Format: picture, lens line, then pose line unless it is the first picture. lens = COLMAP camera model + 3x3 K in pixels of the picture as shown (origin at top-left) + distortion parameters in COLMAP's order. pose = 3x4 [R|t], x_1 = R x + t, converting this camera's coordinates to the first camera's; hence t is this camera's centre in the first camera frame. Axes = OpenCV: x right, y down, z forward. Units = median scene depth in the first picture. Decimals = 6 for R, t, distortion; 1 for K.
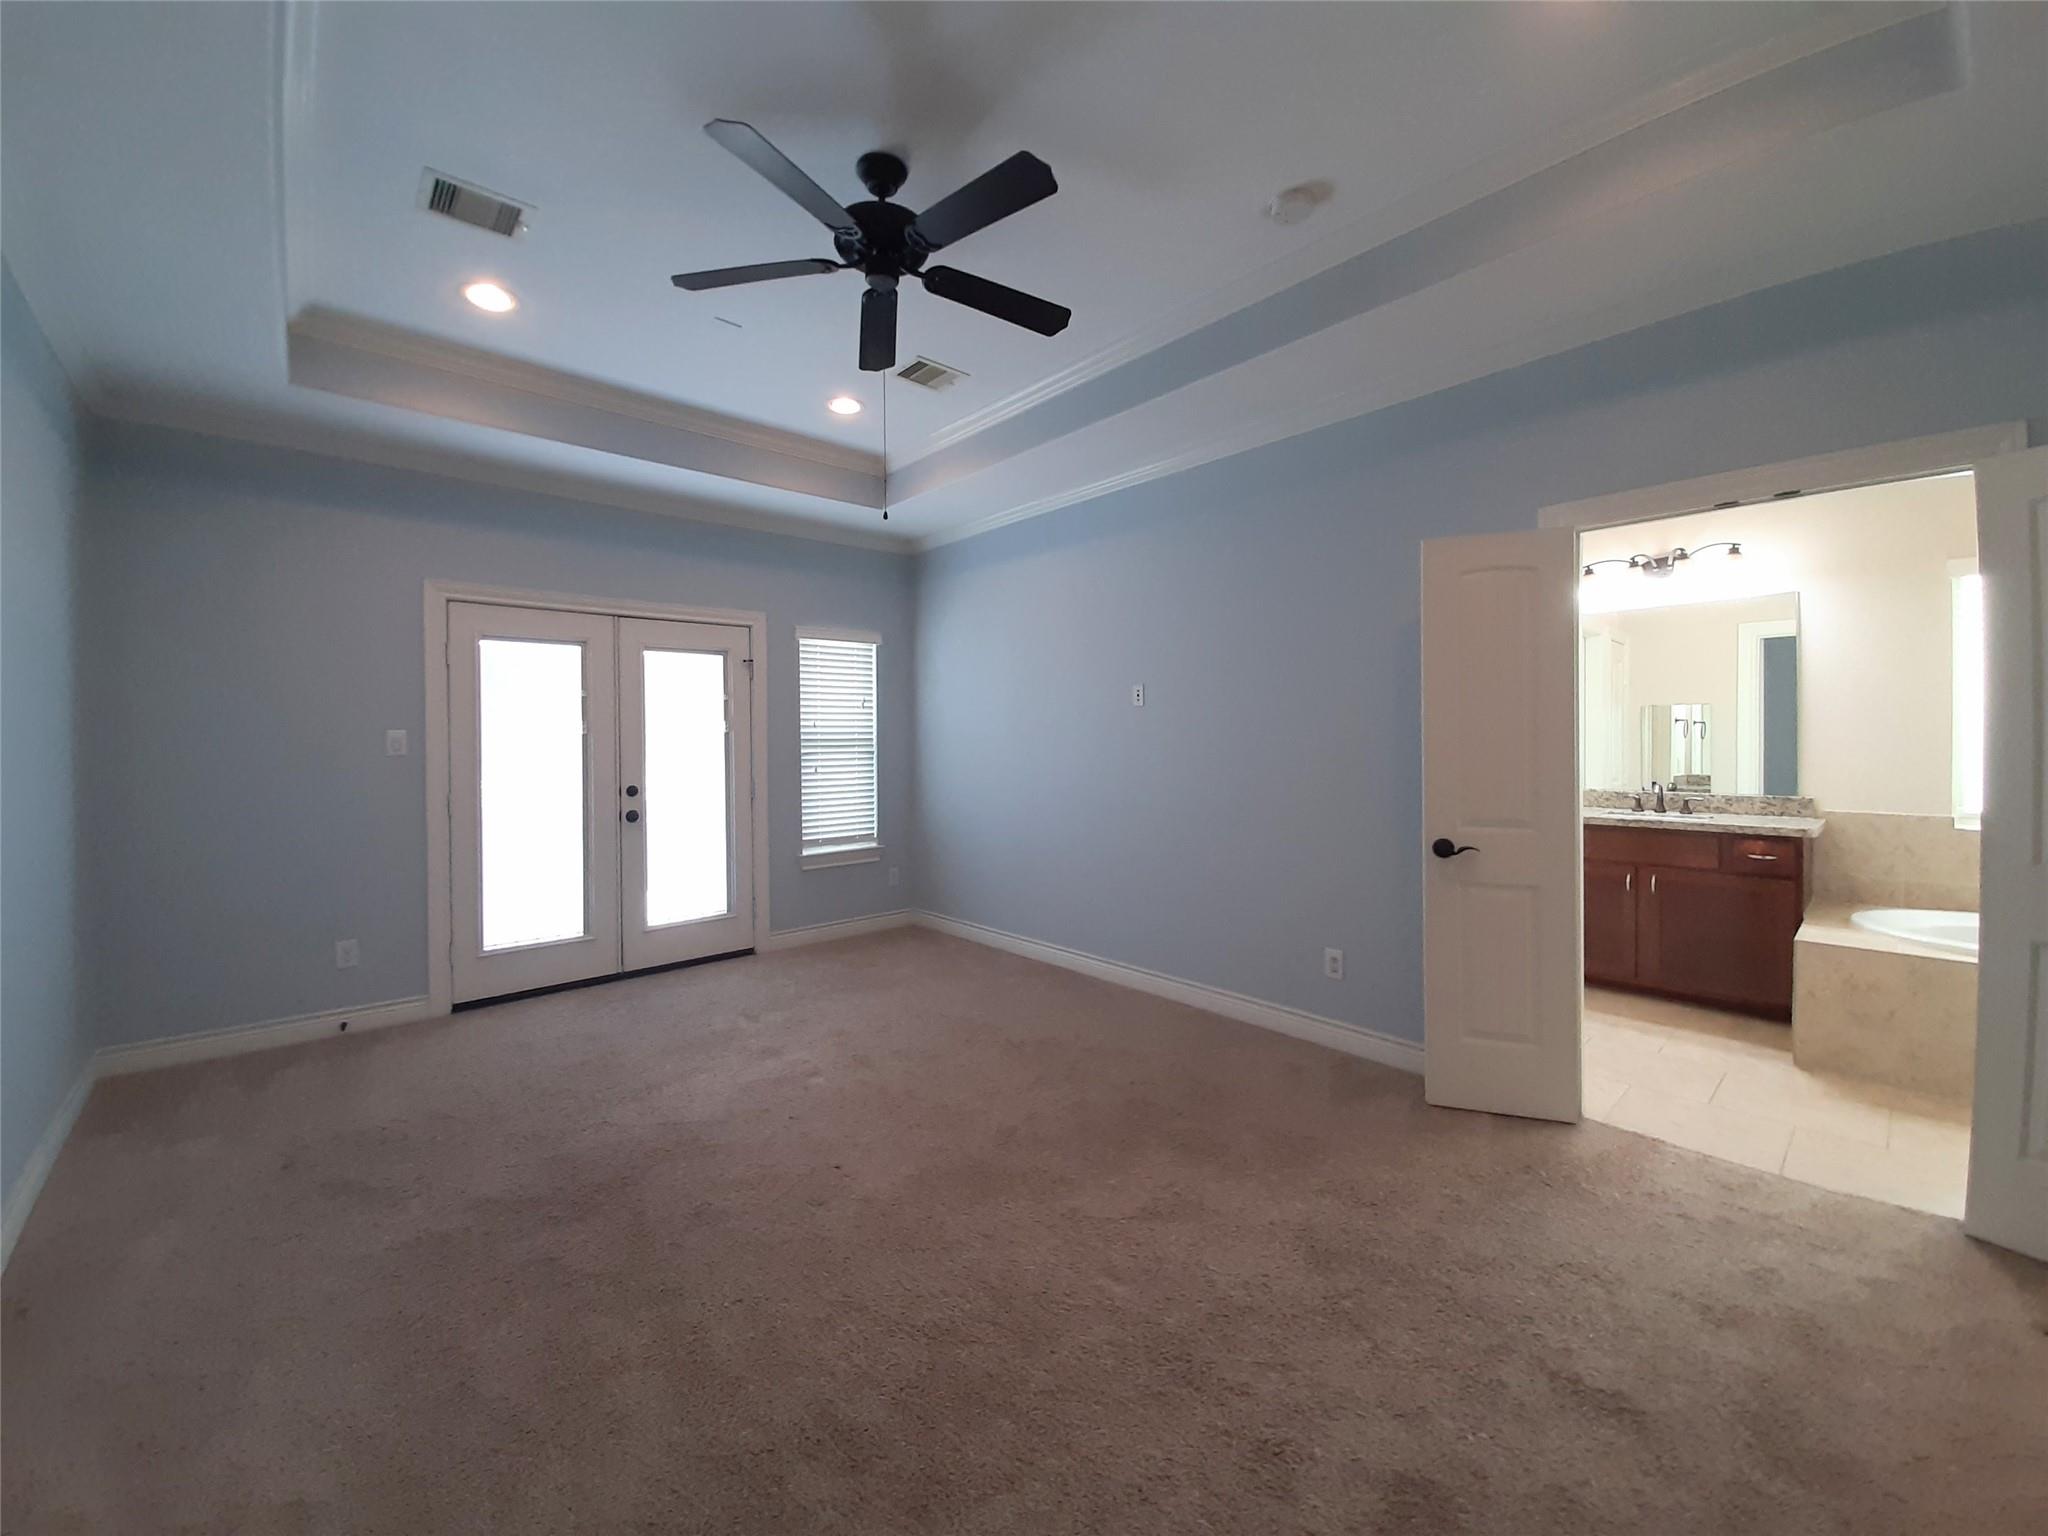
lens RADIAL K [[801.1, 0, 1010.3], [0, 801.1, 739.7], [0, 0, 1]] dist [0.011567, -0.009927]
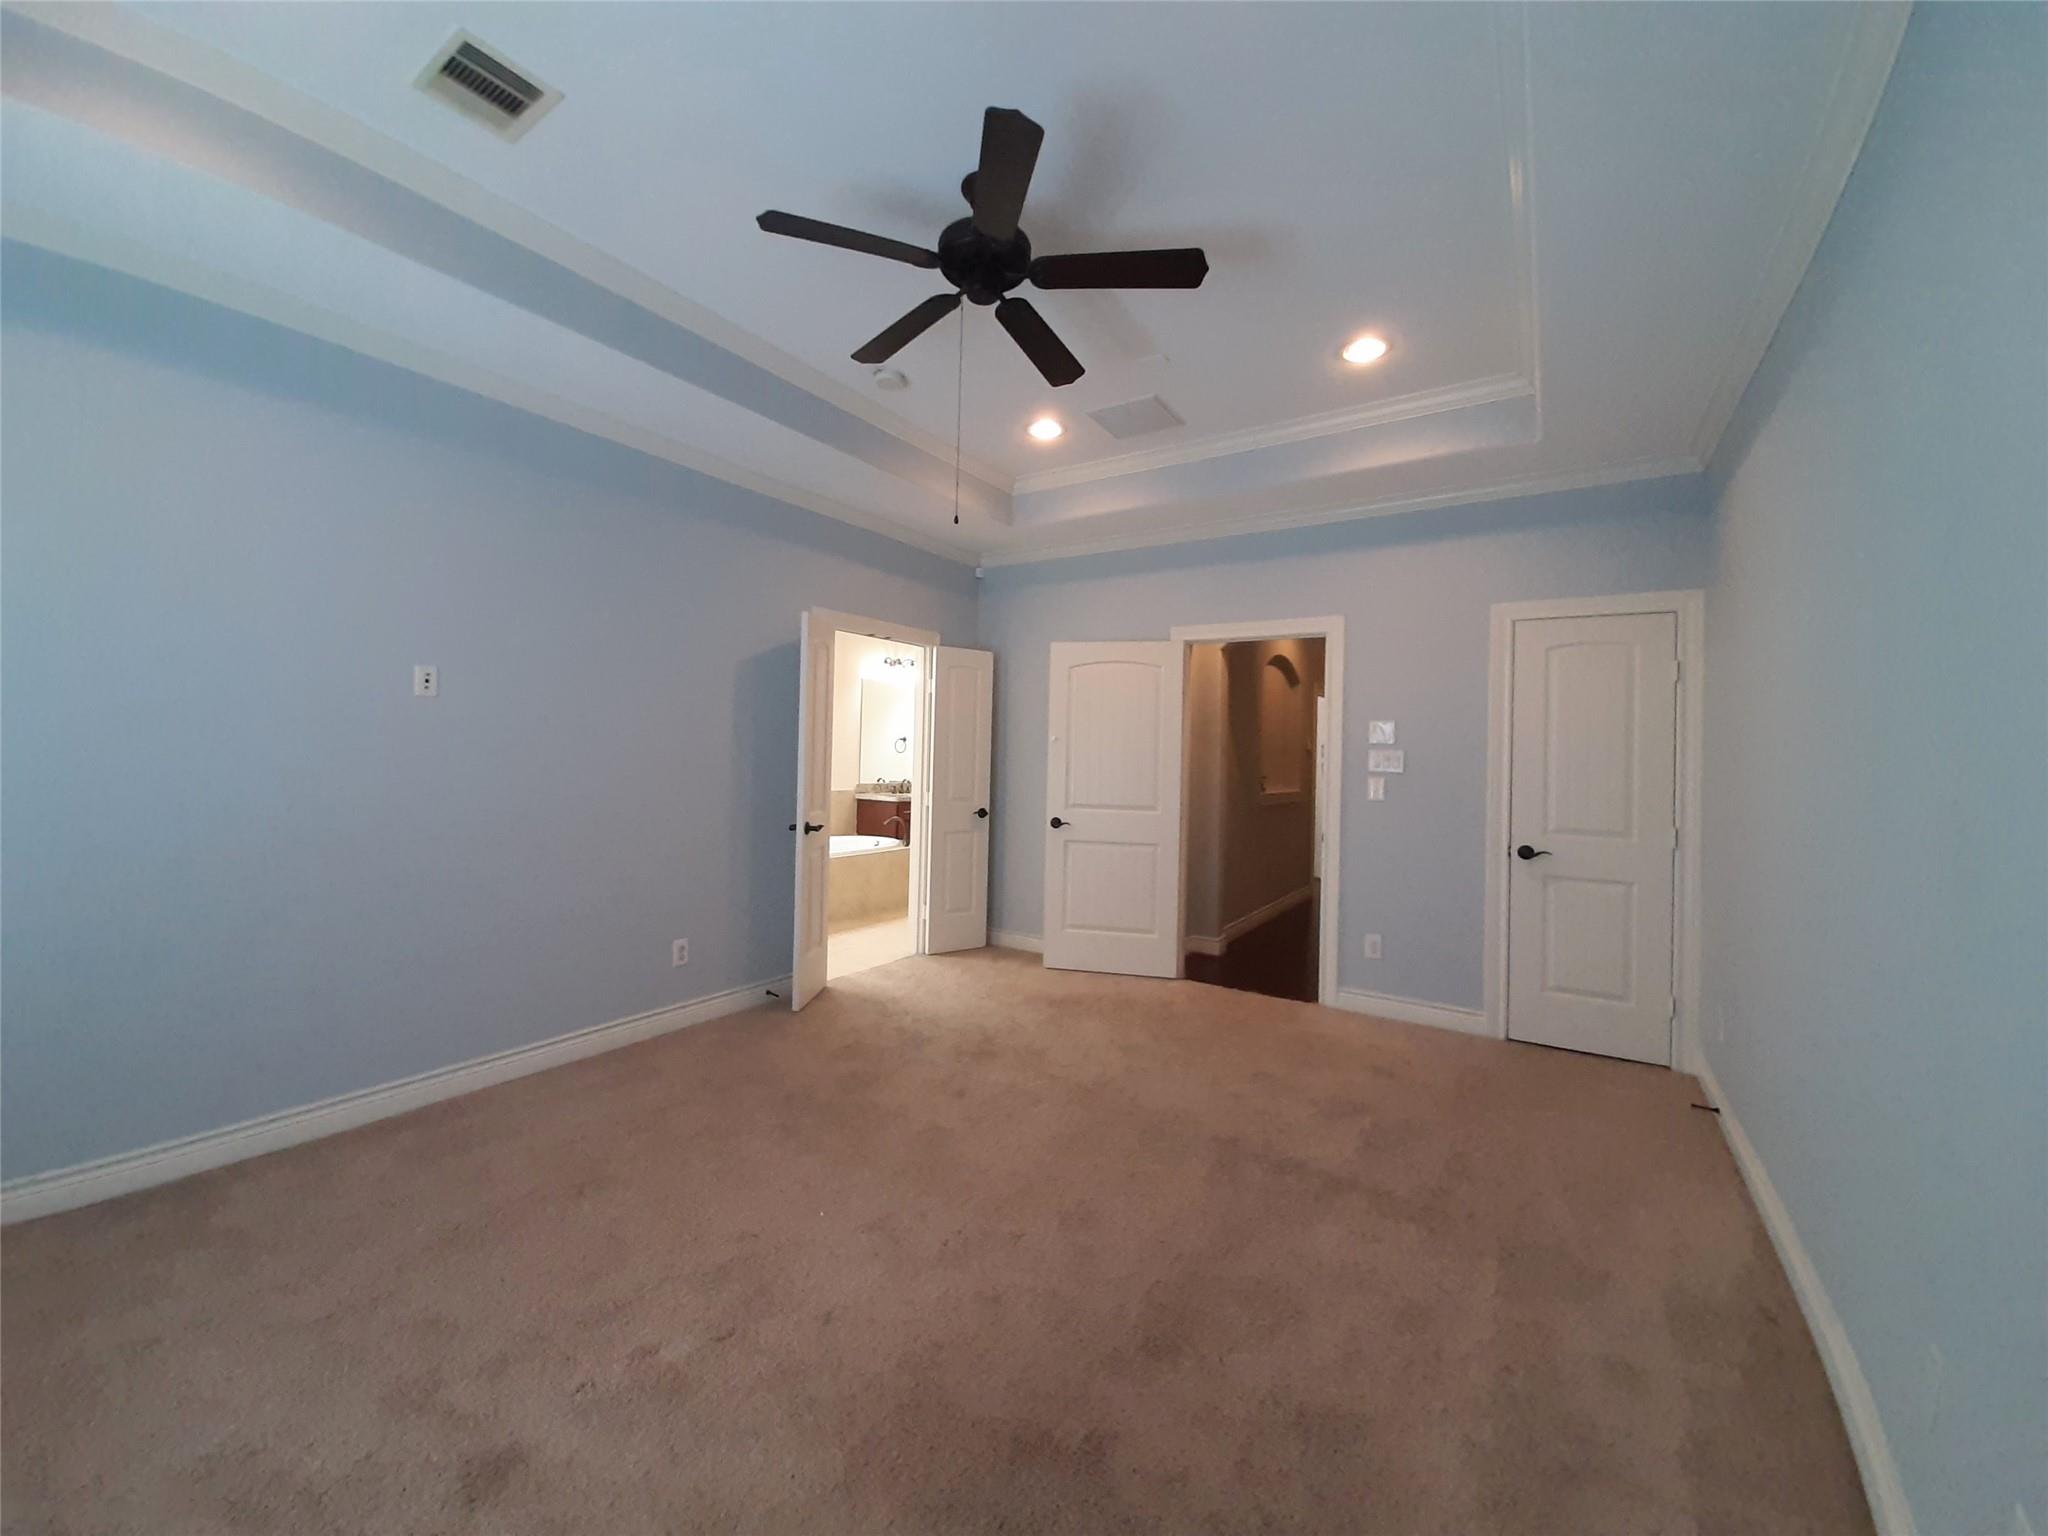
lens RADIAL K [[801.1, 0, 1010.3], [0, 801.1, 739.7], [0, 0, 1]] dist [0.011567, -0.009927]
pose [[-0.243186, 0.011048, 0.969917, -1.068229], [-0.018052, 0.999710, -0.015913, -0.008985], [-0.969812, -0.021378, -0.242916, 1.121114]]
